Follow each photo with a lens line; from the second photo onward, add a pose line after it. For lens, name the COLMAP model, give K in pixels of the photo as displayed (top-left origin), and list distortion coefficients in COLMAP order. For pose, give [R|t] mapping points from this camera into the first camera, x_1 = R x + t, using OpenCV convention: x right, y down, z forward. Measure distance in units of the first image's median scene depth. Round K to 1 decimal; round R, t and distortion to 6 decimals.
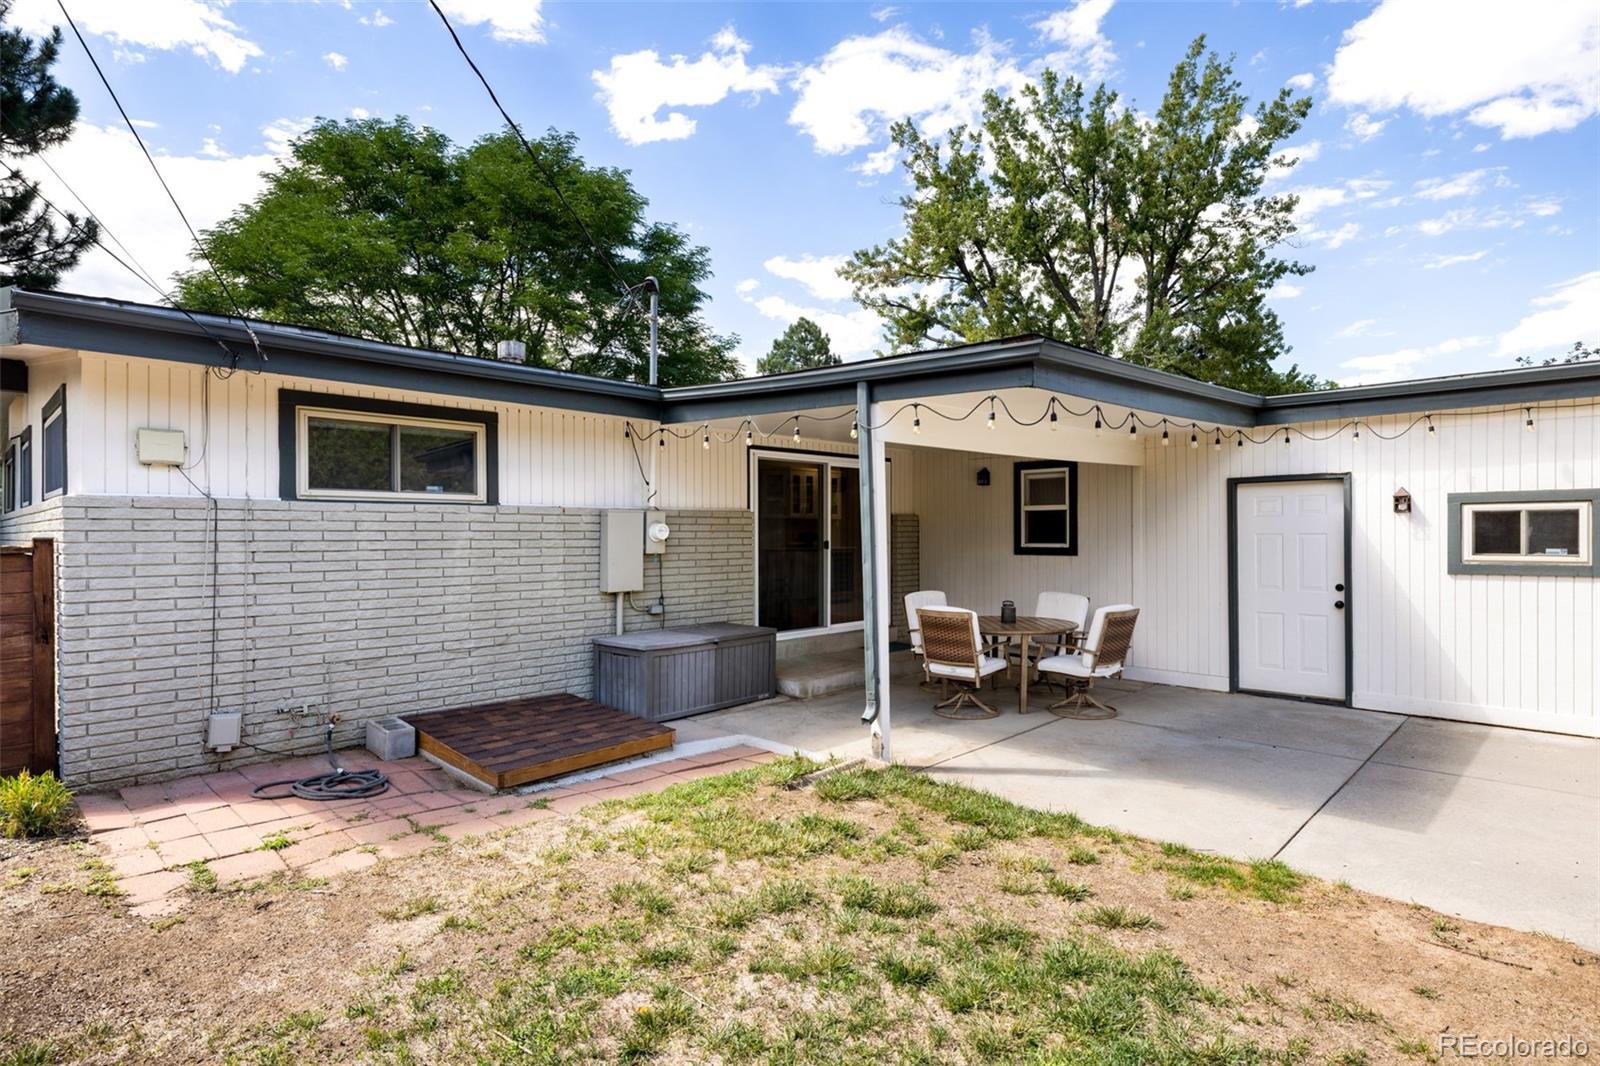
lens RADIAL K [[842.0, 0, 795.7], [0, 842.0, 535.3], [0, 0, 1]] dist [-0.002641, -0.007408]
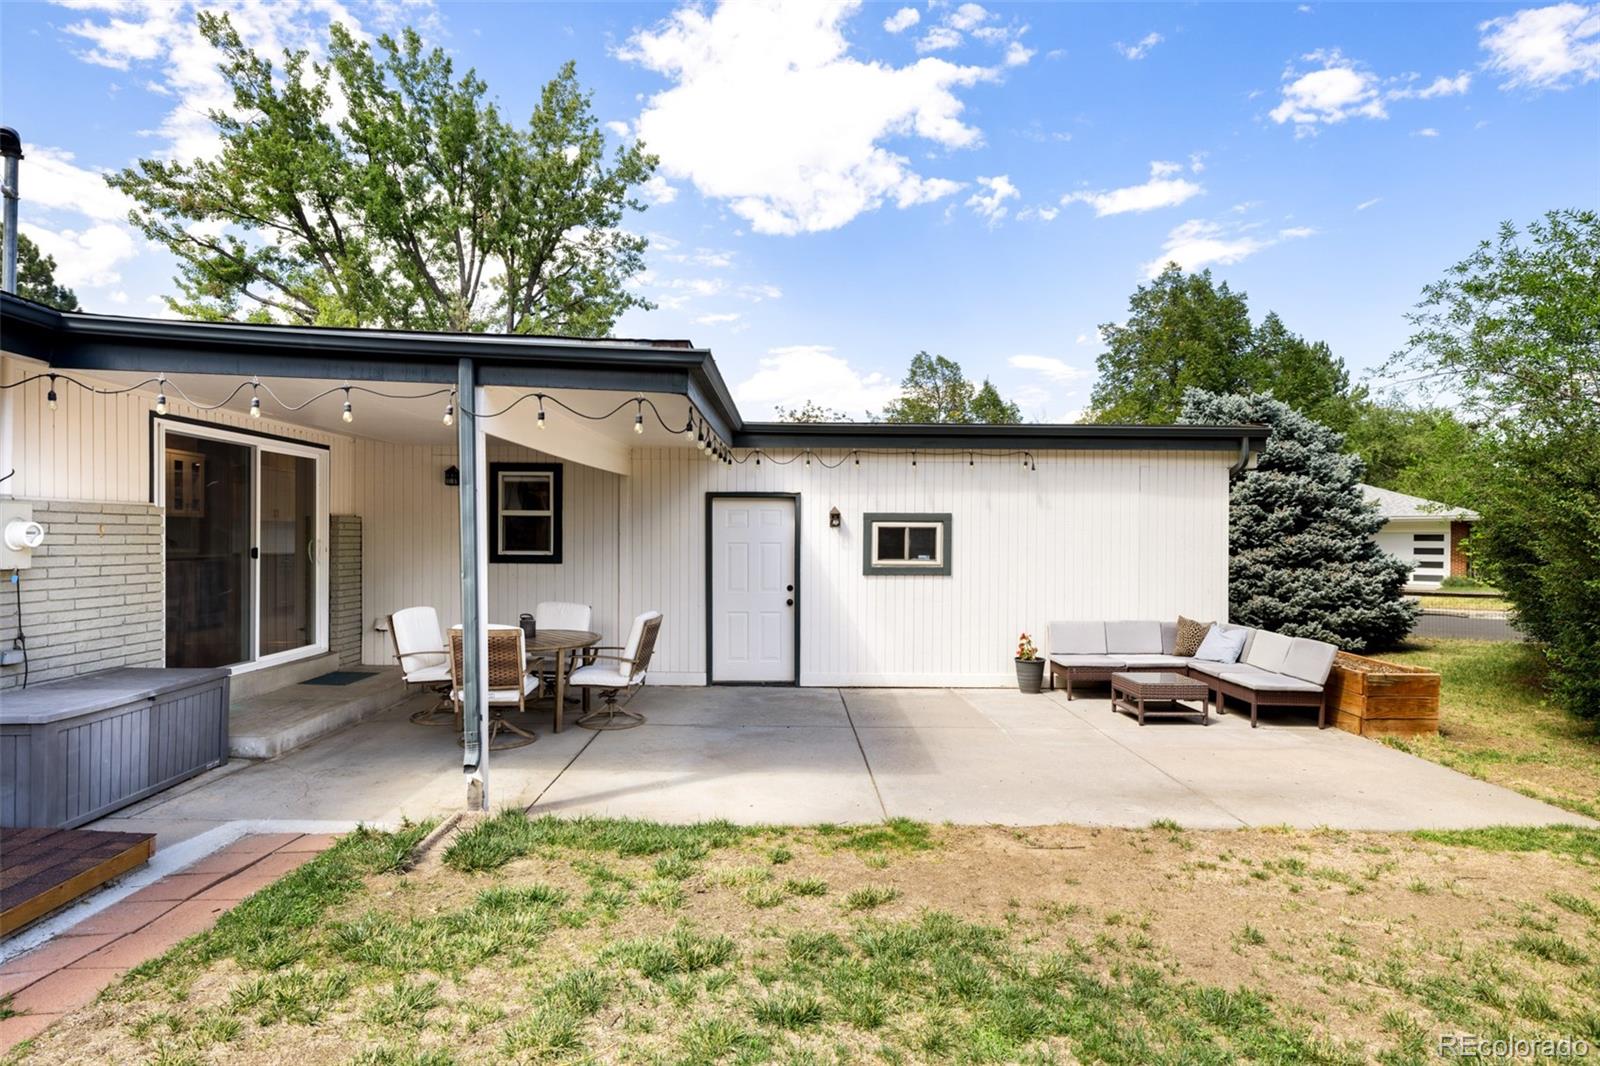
lens RADIAL K [[858.3, 0, 811.9], [0, 858.3, 542.0], [0, 0, 1]] dist [-0.004737, 0.000290]
pose [[0.693727, 0.005917, 0.720214, -0.228339], [-0.009074, 0.999959, 0.000525, -0.004642], [-0.720181, -0.006900, 0.693752, 0.132634]]
